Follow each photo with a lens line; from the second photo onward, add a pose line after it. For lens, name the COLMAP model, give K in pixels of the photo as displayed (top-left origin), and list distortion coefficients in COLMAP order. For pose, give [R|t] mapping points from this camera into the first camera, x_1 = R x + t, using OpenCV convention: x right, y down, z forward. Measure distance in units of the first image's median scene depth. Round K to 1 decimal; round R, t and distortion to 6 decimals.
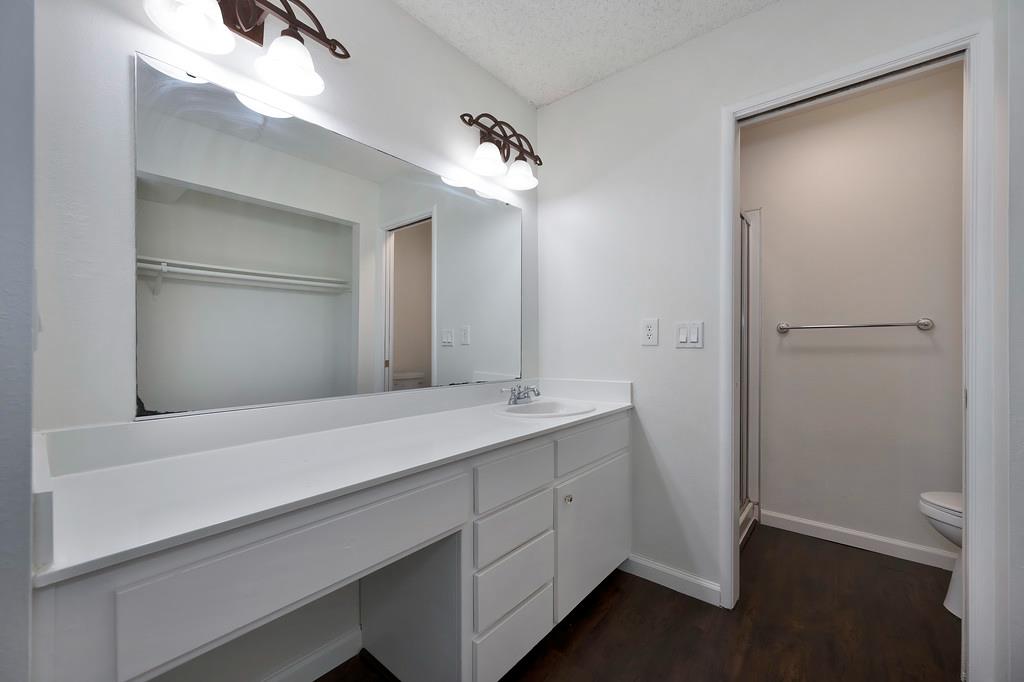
lens RADIAL K [[406.3, 0, 508.0], [0, 406.3, 342.0], [0, 0, 1]] dist [-0.004969, 0.000030]
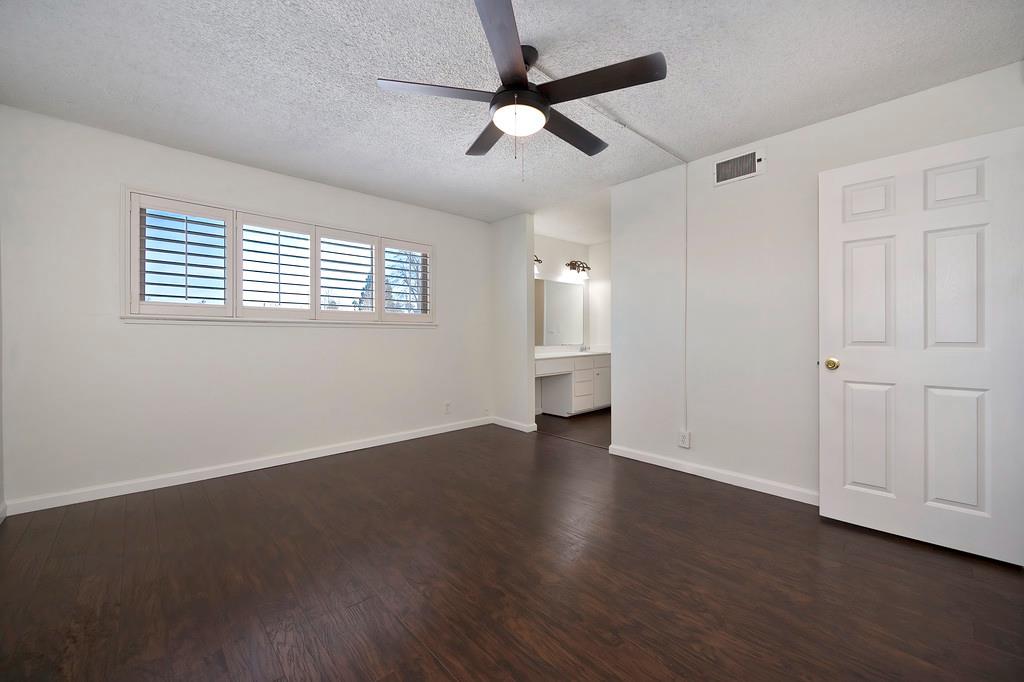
lens RADIAL K [[406.3, 0, 513.7], [0, 406.3, 336.5], [0, 0, 1]] dist [-0.004969, 0.000030]
pose [[0.992920, -0.006237, -0.118625, -0.126114], [0.007478, 0.999922, 0.010018, 0.006336], [0.118553, -0.010834, 0.992889, -2.044342]]
